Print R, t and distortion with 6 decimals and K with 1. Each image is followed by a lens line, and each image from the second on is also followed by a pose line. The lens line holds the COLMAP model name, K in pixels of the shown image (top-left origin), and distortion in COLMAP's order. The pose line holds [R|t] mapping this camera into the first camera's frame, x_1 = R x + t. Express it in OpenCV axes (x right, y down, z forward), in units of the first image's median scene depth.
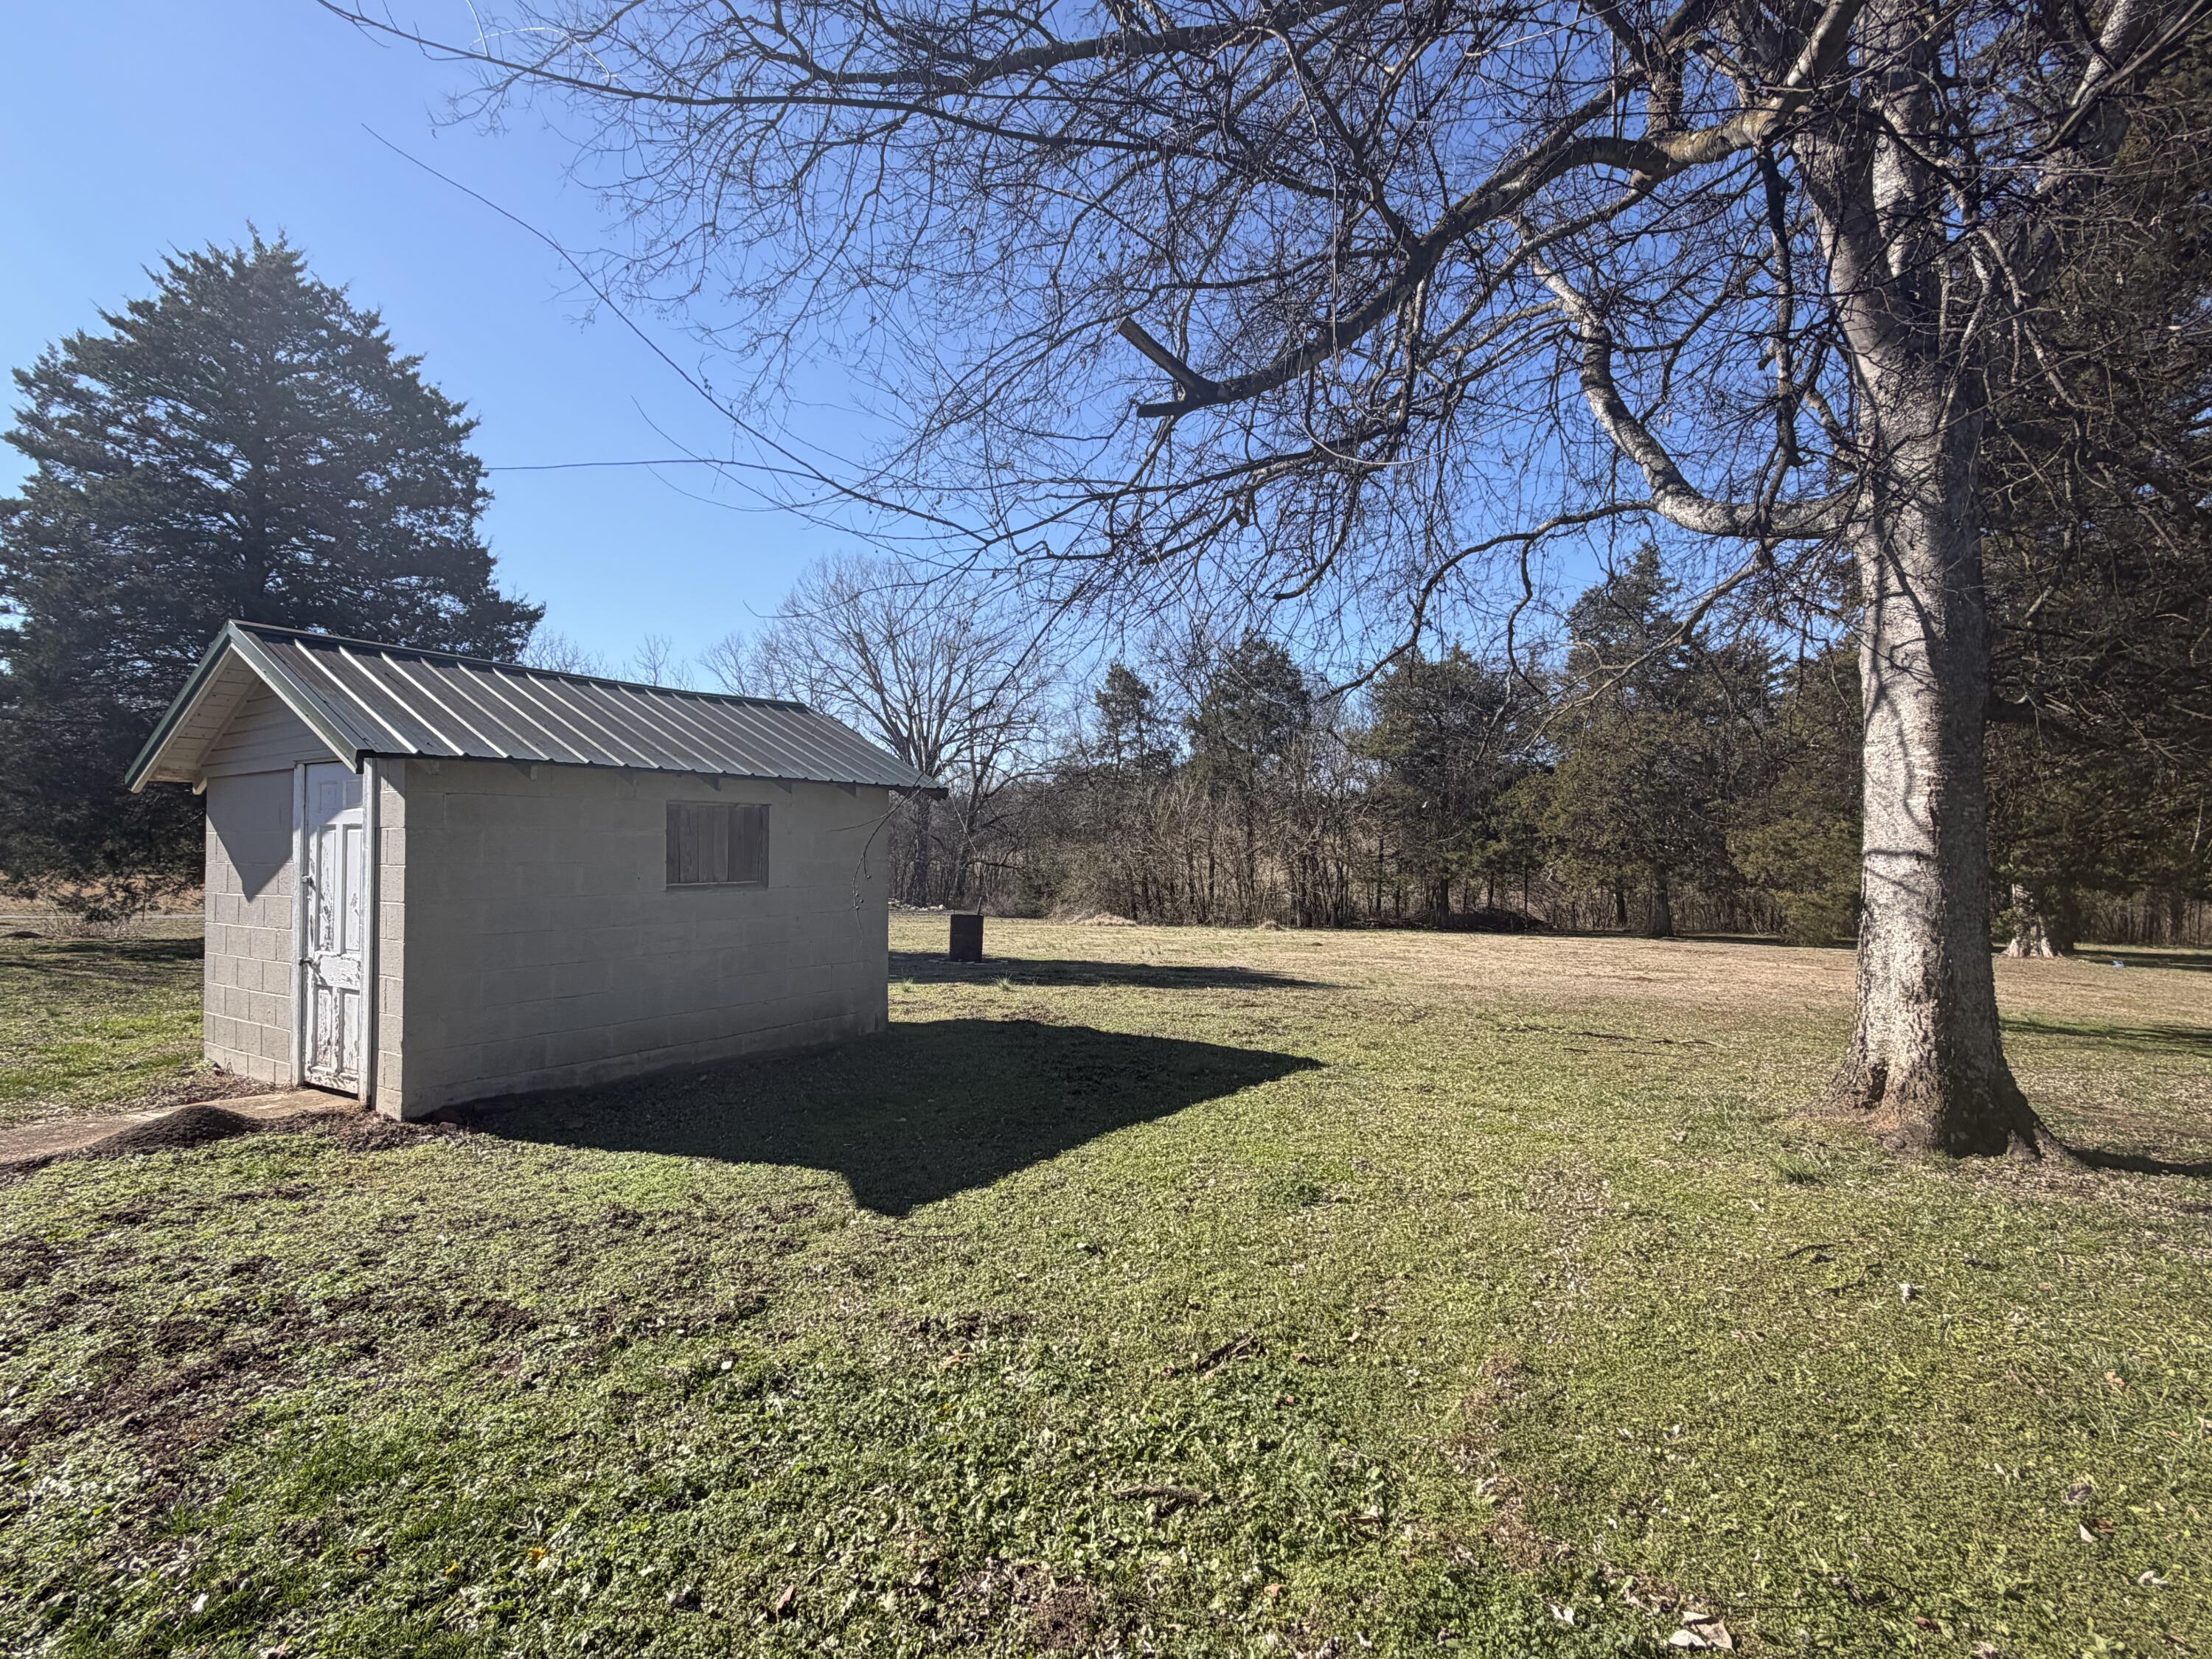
lens RADIAL K [[1083.3, 0, 1098.1], [0, 1083.3, 827.5], [0, 0, 1]] dist [-0.001352, 0.000023]
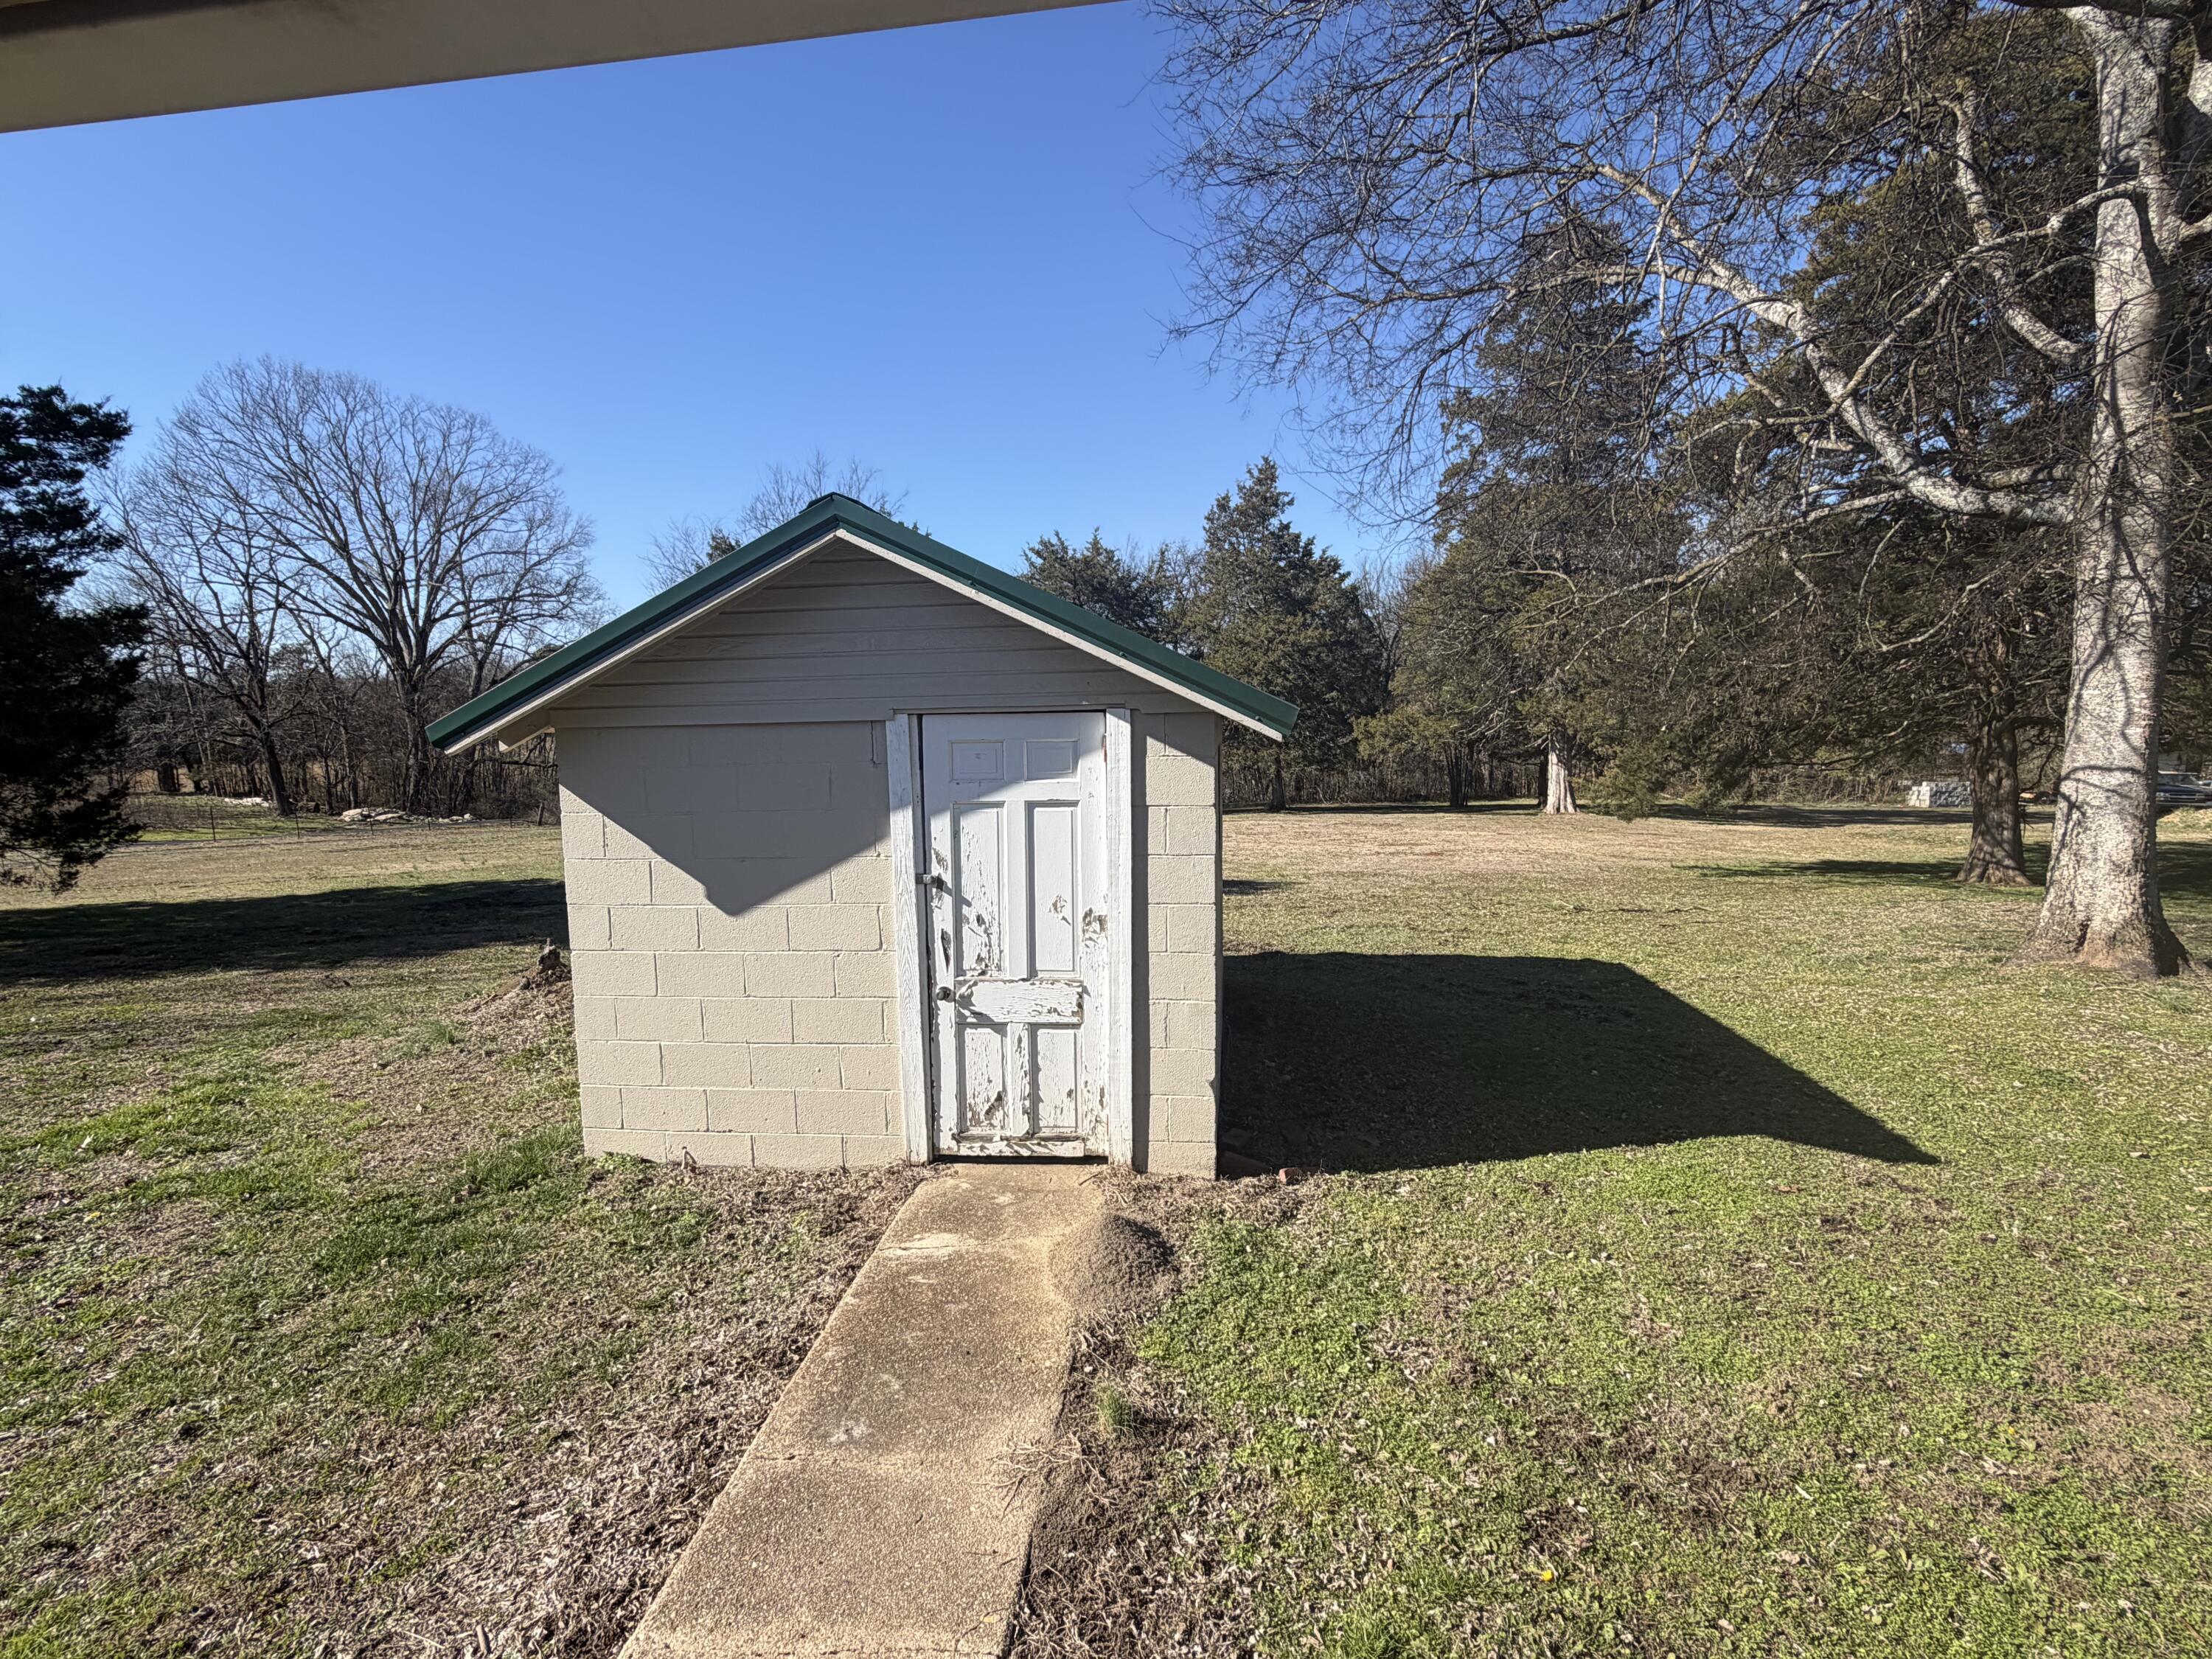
lens RADIAL K [[1083.3, 0, 1102.6], [0, 1083.3, 833.2], [0, 0, 1]] dist [-0.001352, 0.000023]
pose [[0.889319, -0.062115, 0.453048, -1.026402], [0.010234, 0.993187, 0.116082, -0.067641], [-0.457172, -0.098597, 0.883896, 0.355419]]
